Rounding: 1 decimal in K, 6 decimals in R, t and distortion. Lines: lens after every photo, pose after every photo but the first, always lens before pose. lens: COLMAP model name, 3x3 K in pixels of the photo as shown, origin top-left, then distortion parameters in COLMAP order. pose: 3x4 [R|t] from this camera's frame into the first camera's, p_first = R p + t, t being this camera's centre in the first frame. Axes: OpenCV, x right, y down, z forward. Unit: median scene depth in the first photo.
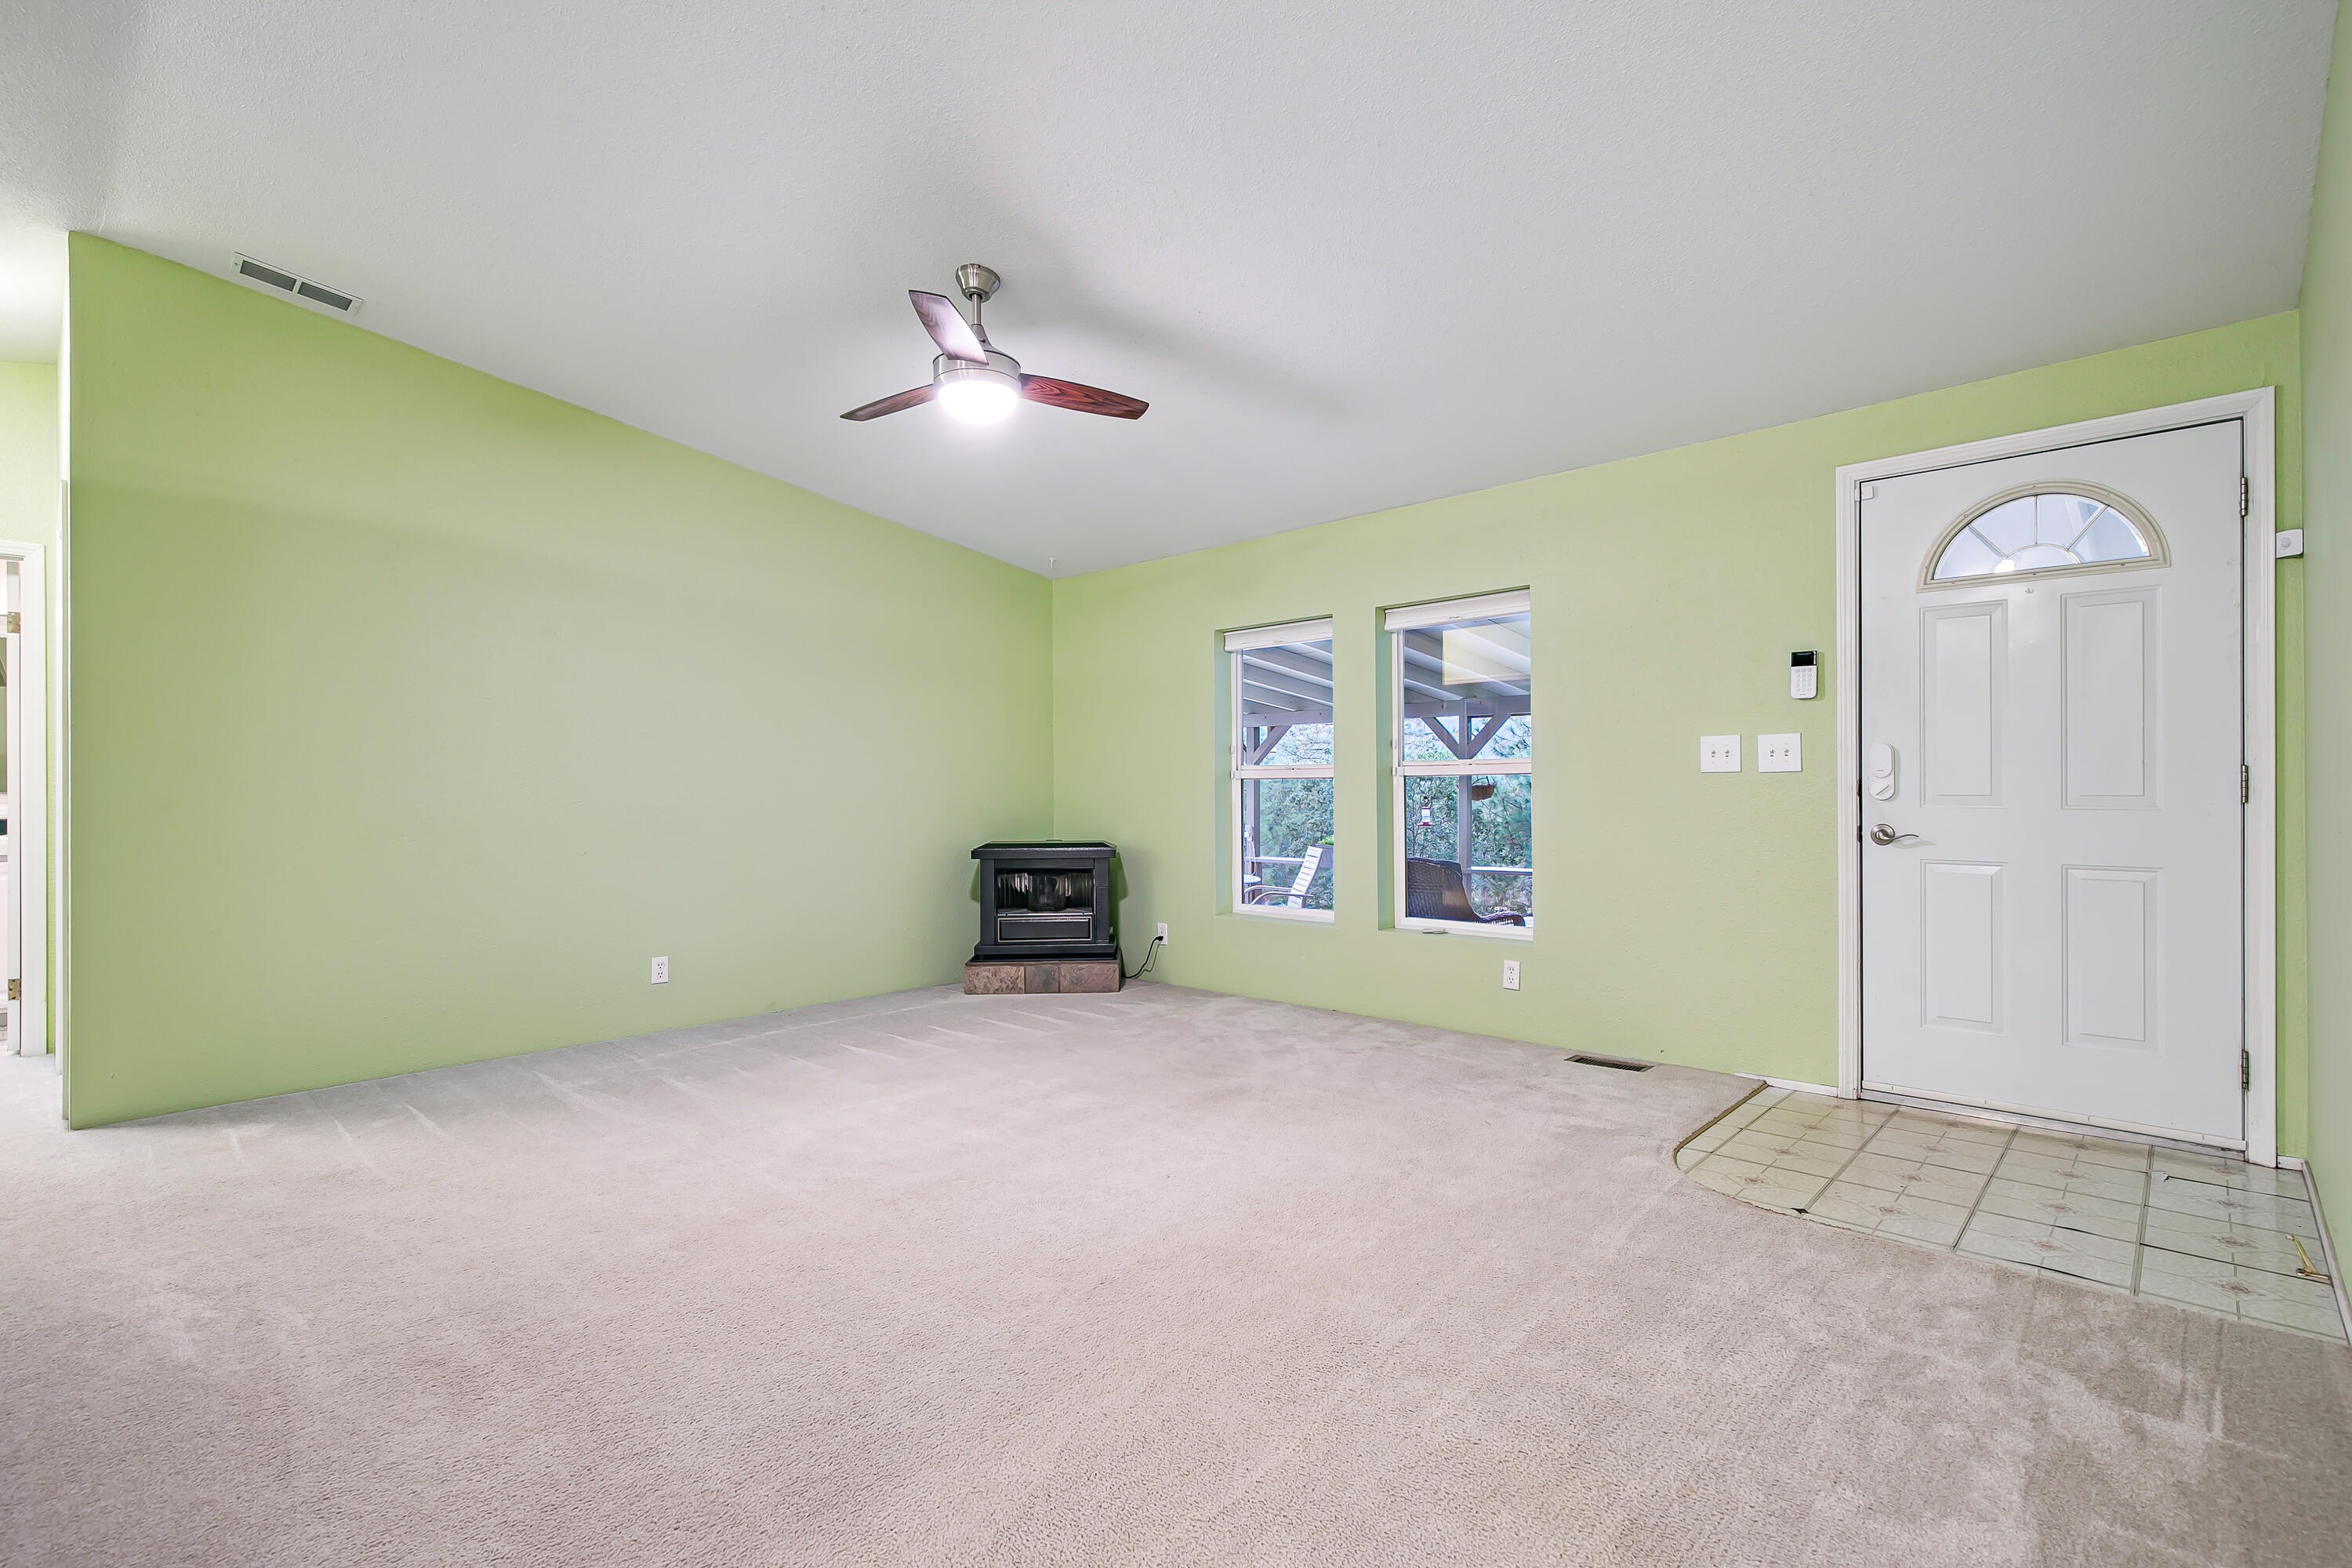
lens RADIAL K [[1080.1, 0, 1177.5], [0, 1080.1, 791.9], [0, 0, 1]] dist [0.002799, 0.000173]
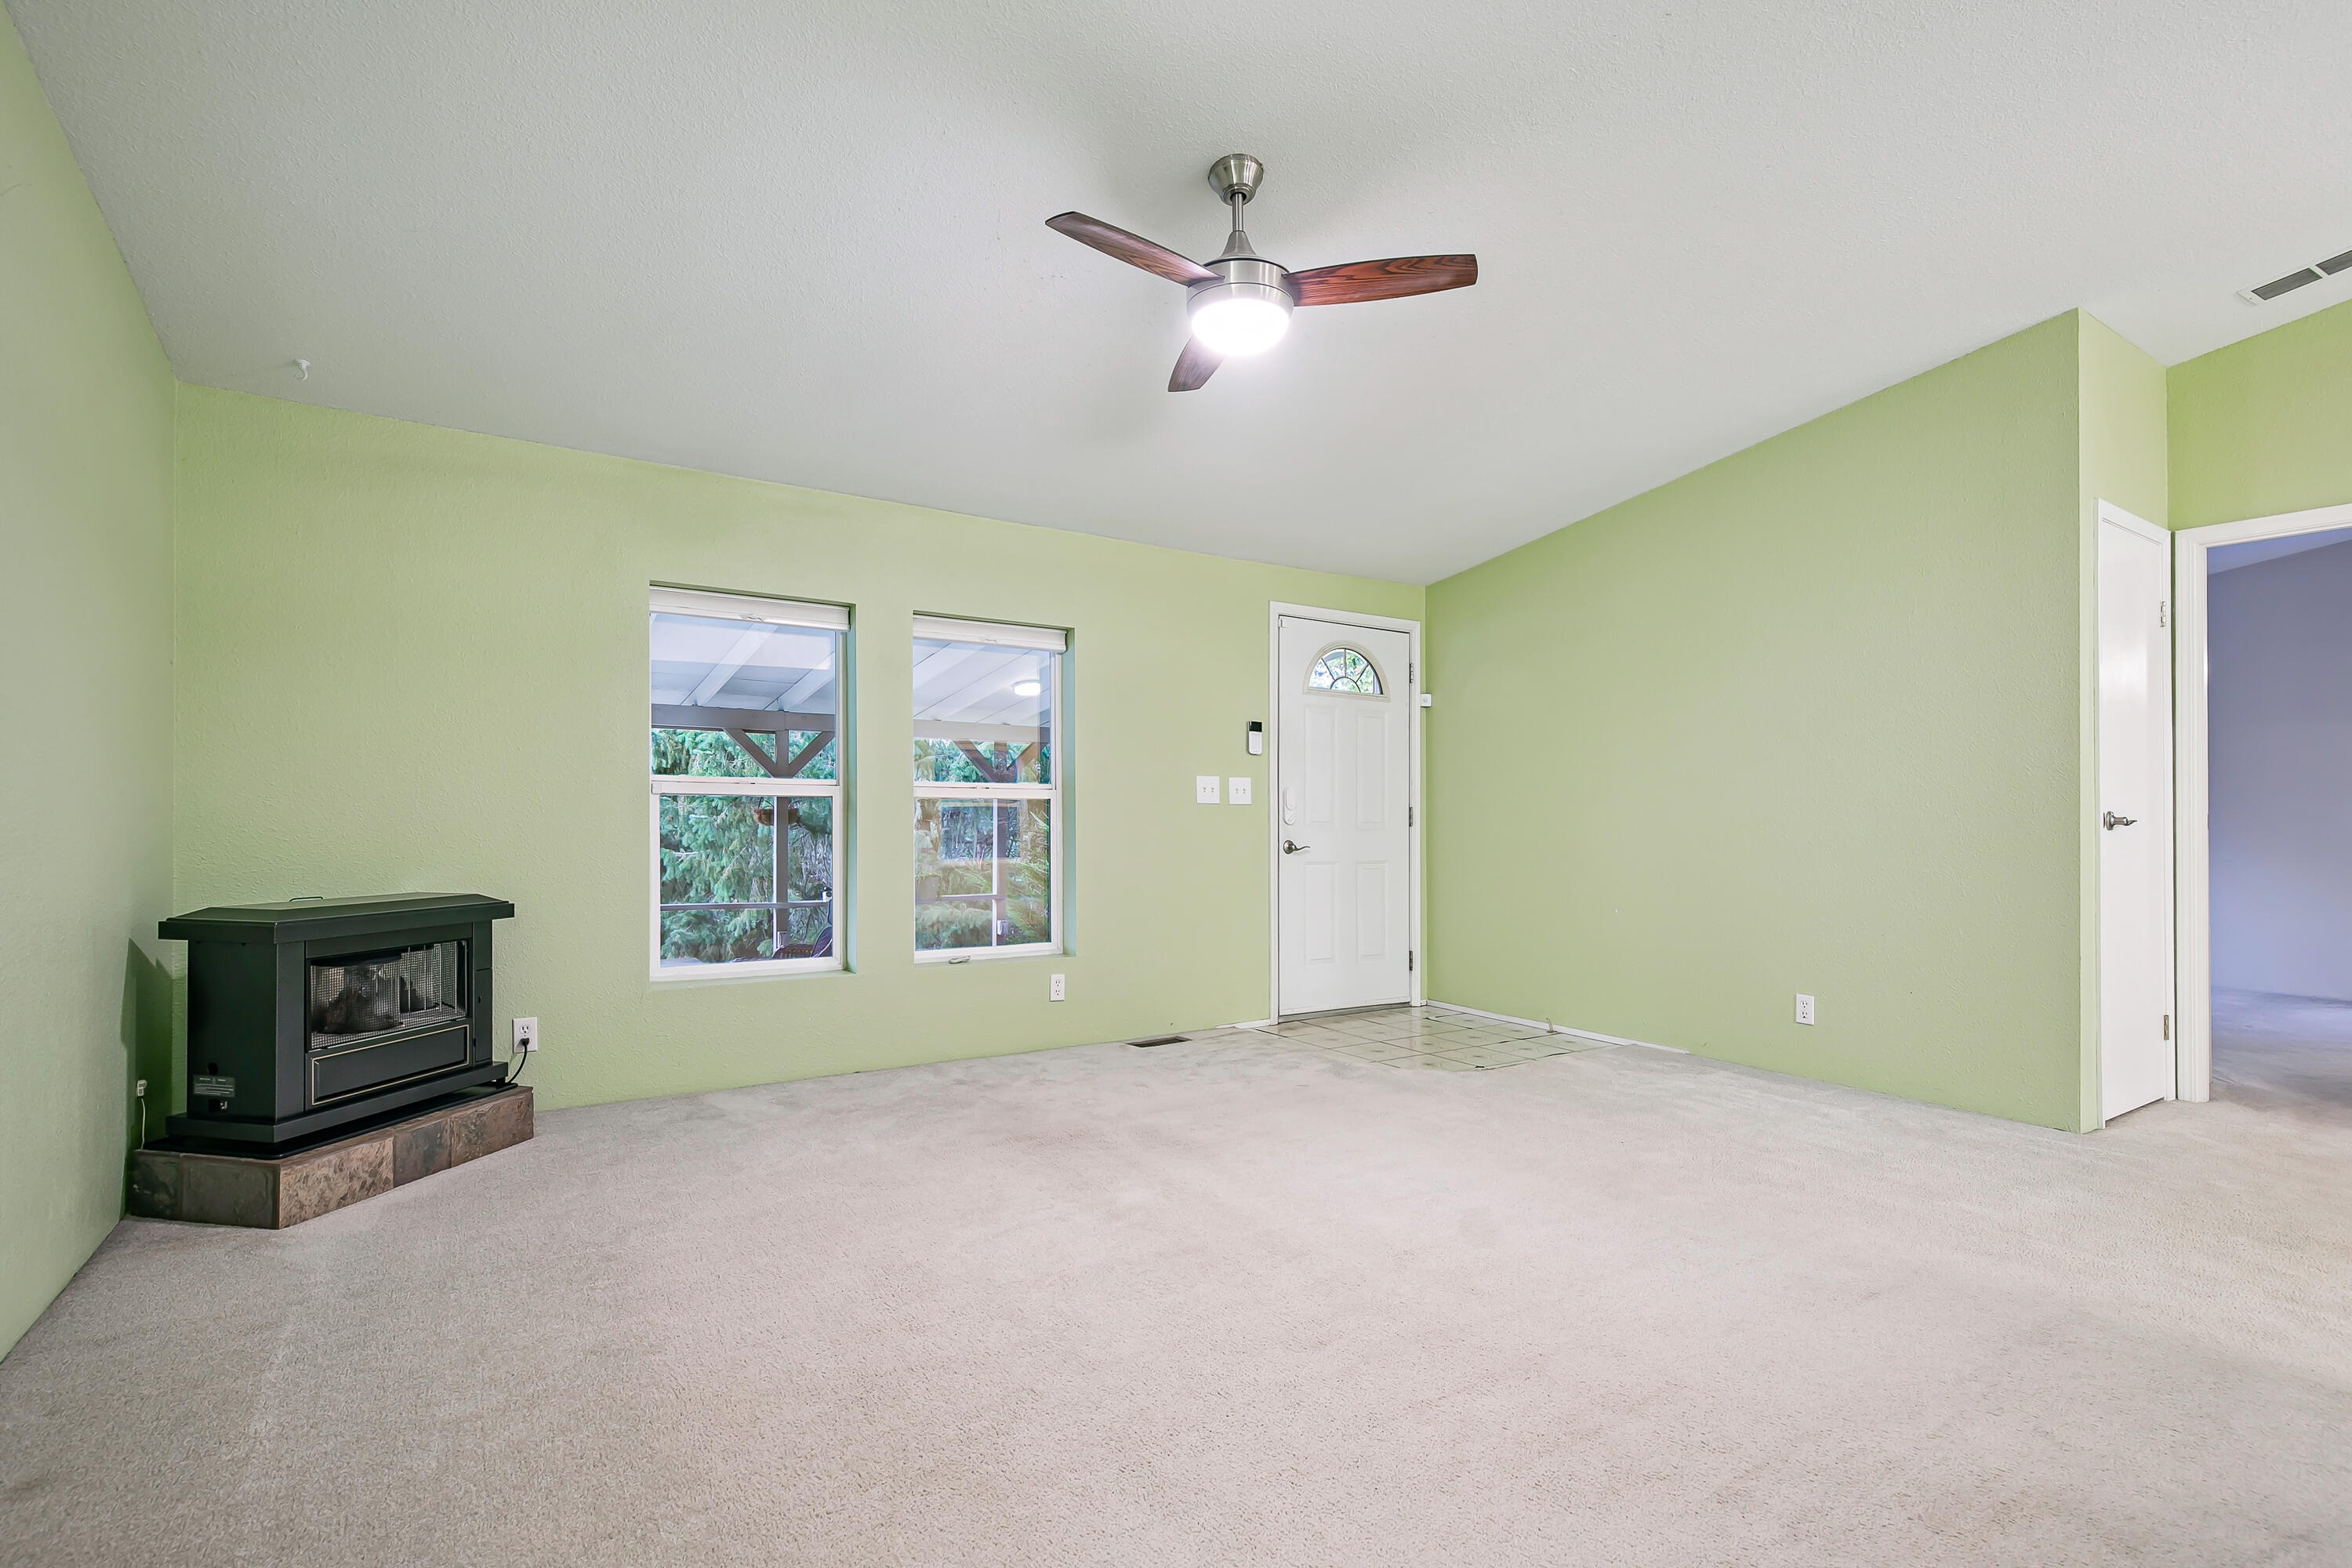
lens RADIAL K [[1099.6, 0, 1174.7], [0, 1099.6, 805.8], [0, 0, 1]] dist [0.002021, -0.000069]
pose [[0.238691, 0.017886, 0.970931, -0.805067], [-0.008638, 0.999830, -0.016295, 0.006769], [-0.971057, -0.004497, 0.238805, 0.696426]]
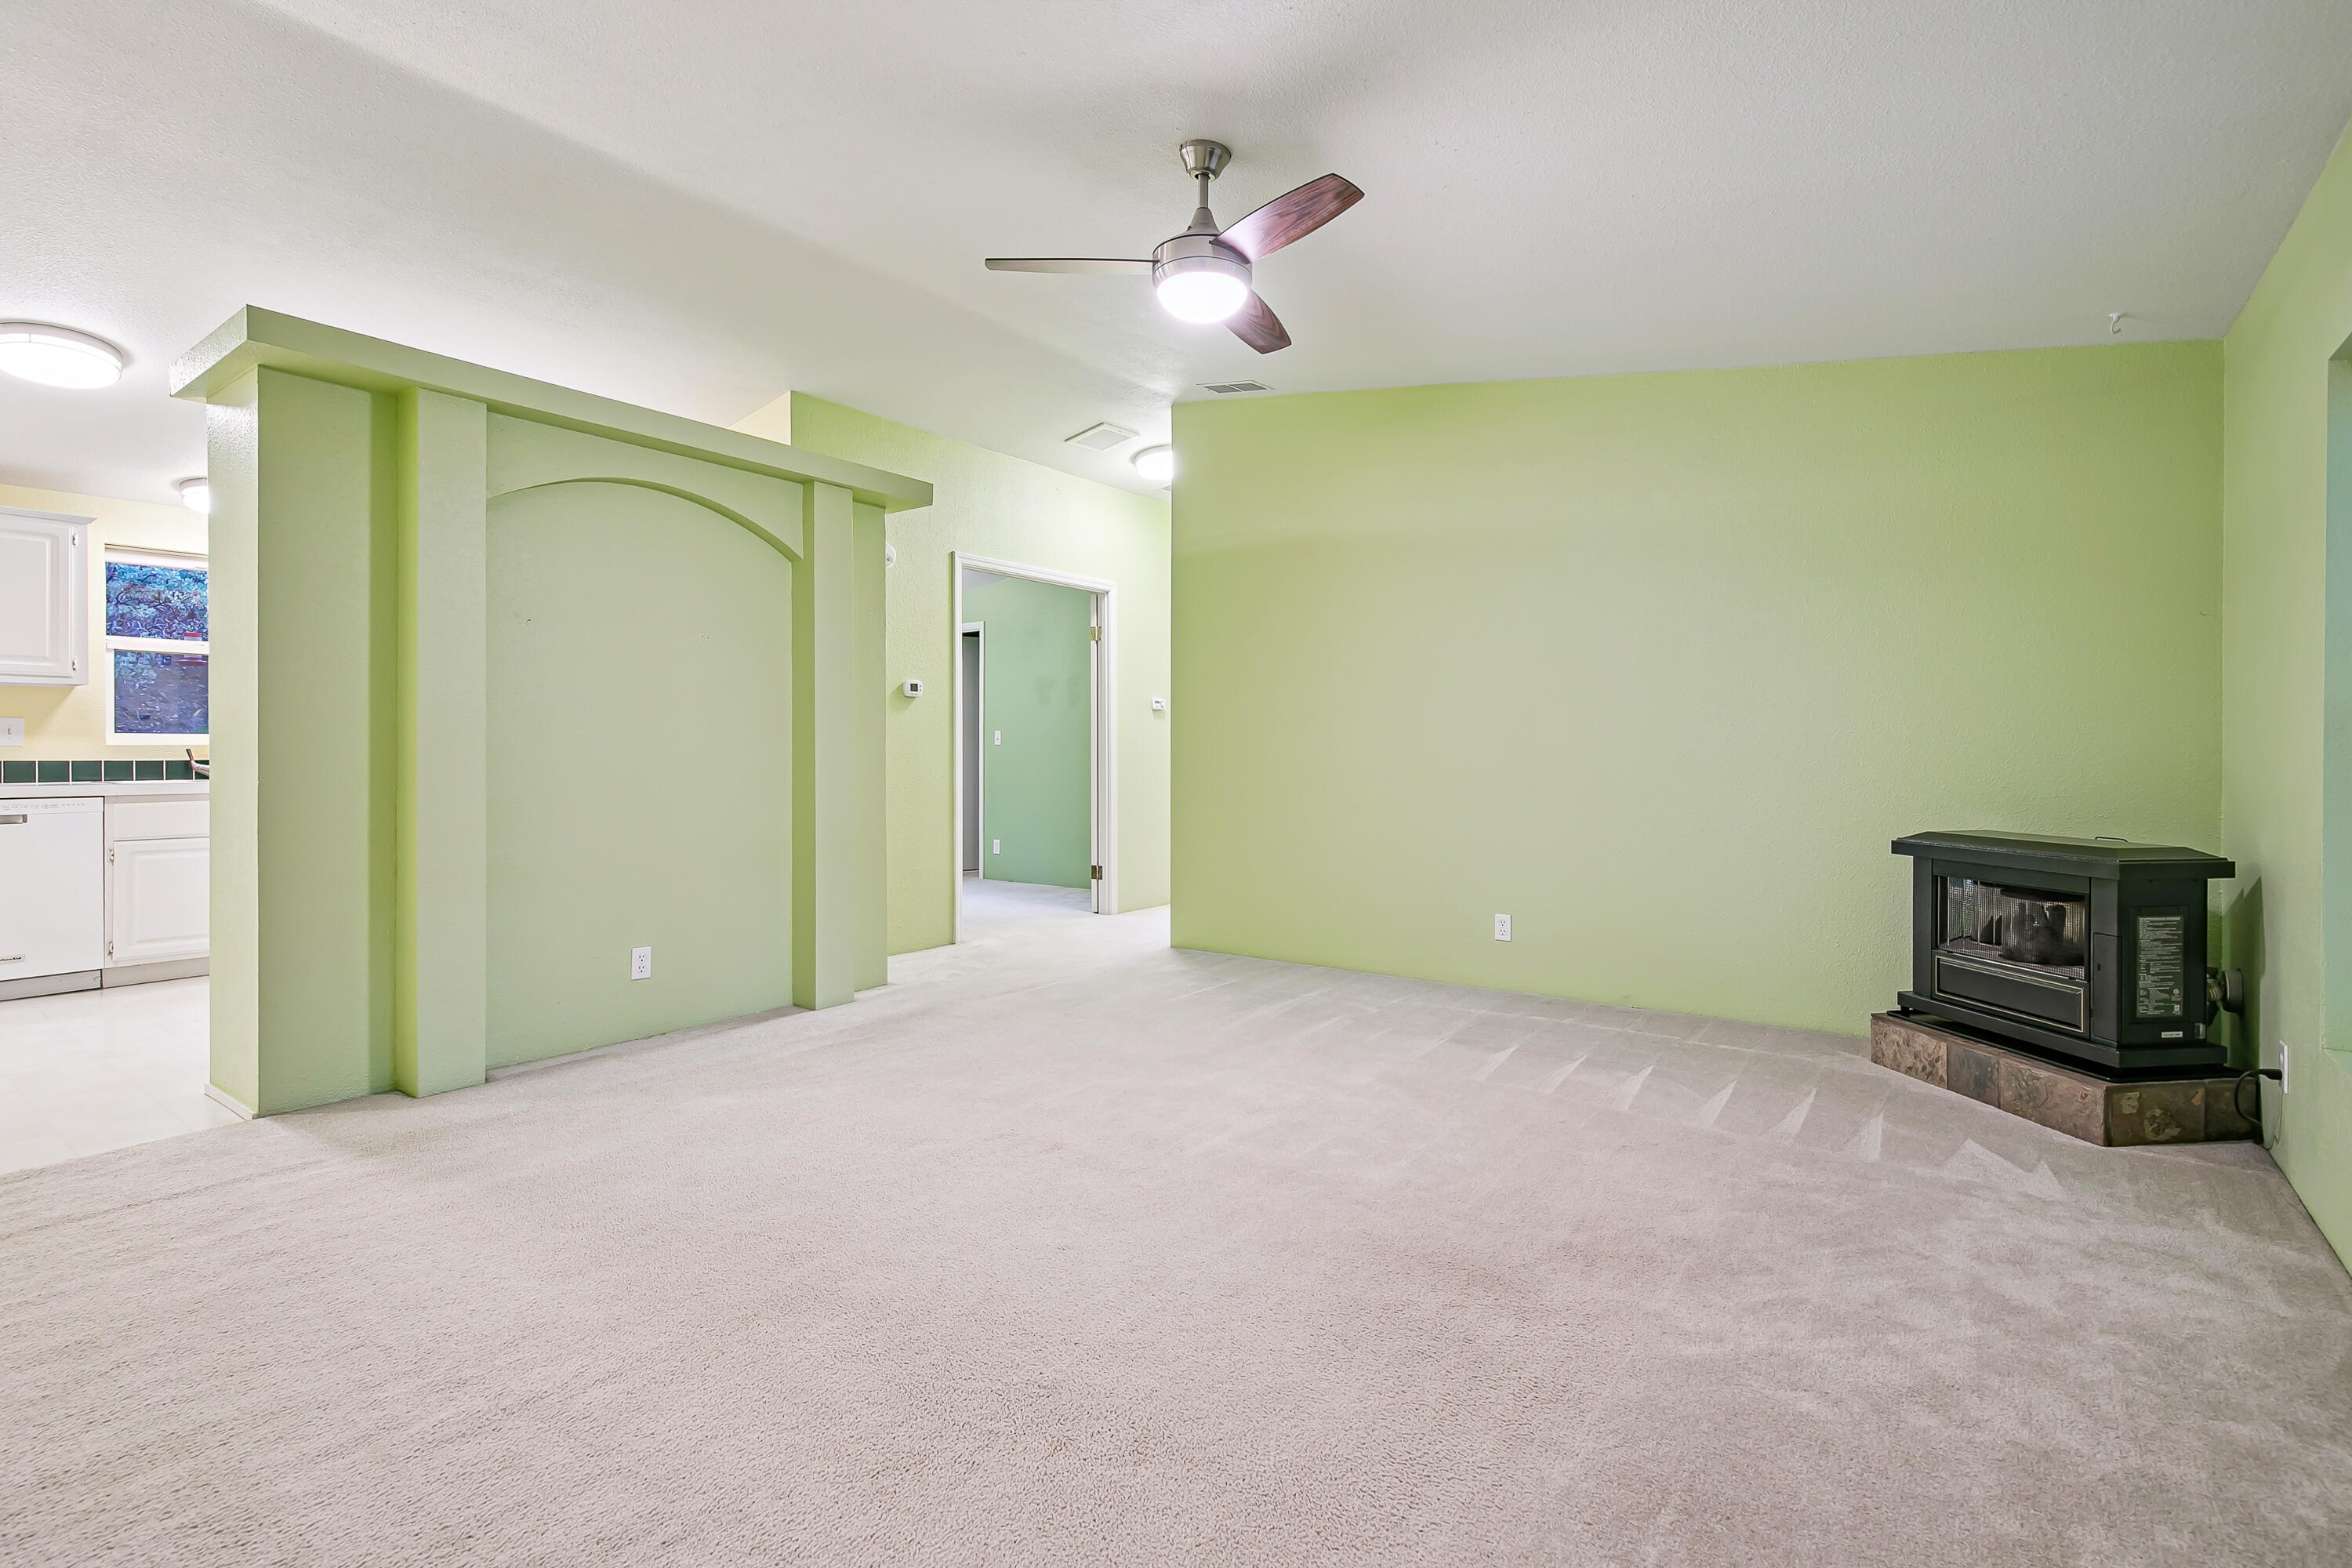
lens RADIAL K [[1072.4, 0, 1171.8], [0, 1072.4, 761.7], [0, 0, 1]] dist [0.001906, -0.000262]
pose [[0.124459, 0.019693, -0.992029, 0.541251], [-0.001789, 0.999806, 0.019623, -0.005899], [0.992223, -0.000667, 0.124471, 0.700685]]
